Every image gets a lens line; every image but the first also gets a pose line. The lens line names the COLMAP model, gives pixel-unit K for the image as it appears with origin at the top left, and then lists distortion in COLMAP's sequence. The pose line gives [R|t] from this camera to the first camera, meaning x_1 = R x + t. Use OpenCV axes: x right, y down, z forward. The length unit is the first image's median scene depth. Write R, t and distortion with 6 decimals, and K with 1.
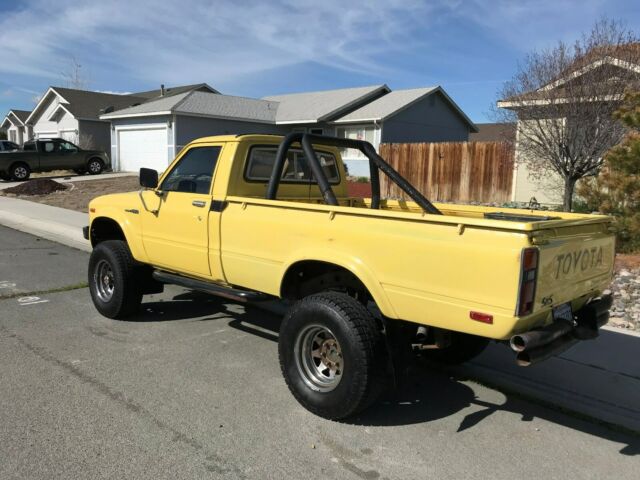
lens RADIAL K [[526.1, 0, 318.7], [0, 526.1, 240.8], [0, 0, 1]] dist [0.017729, -0.004040]
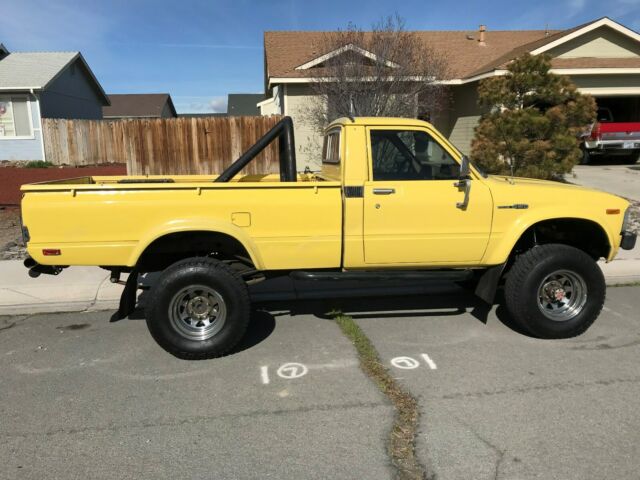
lens RADIAL K [[526.1, 0, 317.8], [0, 526.1, 236.6], [0, 0, 1]] dist [0.017729, -0.004040]
pose [[0.641822, -0.182696, 0.744773, -0.436268], [0.150629, 0.982321, 0.111161, -0.055302], [-0.751914, 0.040839, 0.657995, 0.254441]]
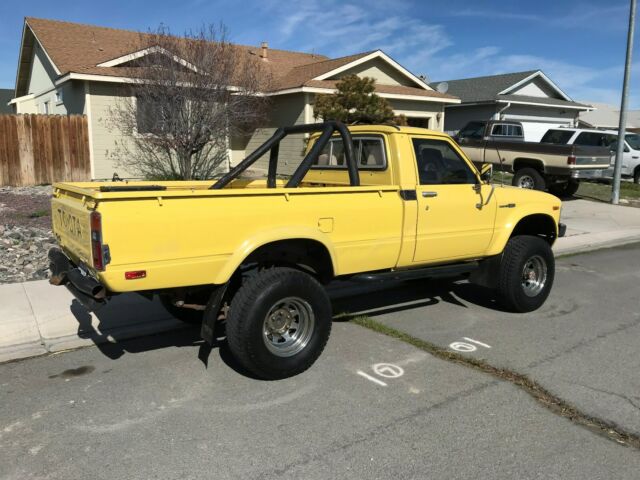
lens RADIAL K [[526.1, 0, 318.6], [0, 526.1, 235.8], [0, 0, 1]] dist [0.017729, -0.004040]
pose [[0.200271, -0.191193, 0.960904, -0.512768], [0.138238, 0.976477, 0.165480, -0.078534], [-0.969939, 0.099693, 0.221990, 0.406996]]
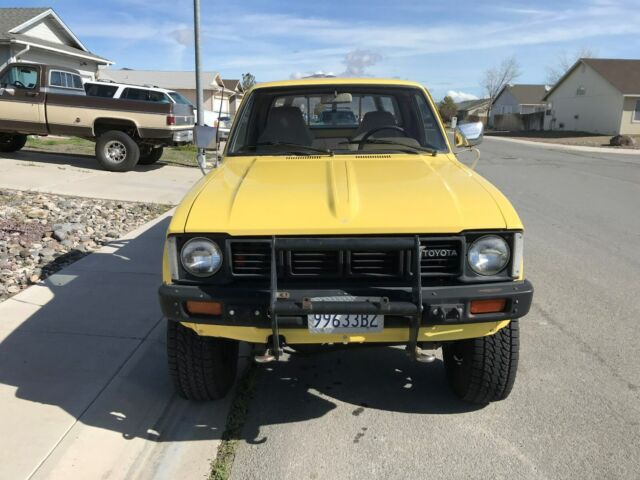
lens RADIAL K [[526.1, 0, 319.4], [0, 526.1, 234.9], [0, 0, 1]] dist [0.017729, -0.004040]
pose [[-0.665954, -0.208183, 0.716355, -0.239942], [0.070027, 0.938585, 0.337867, -0.081259], [-0.742698, 0.275168, -0.610477, 0.525256]]
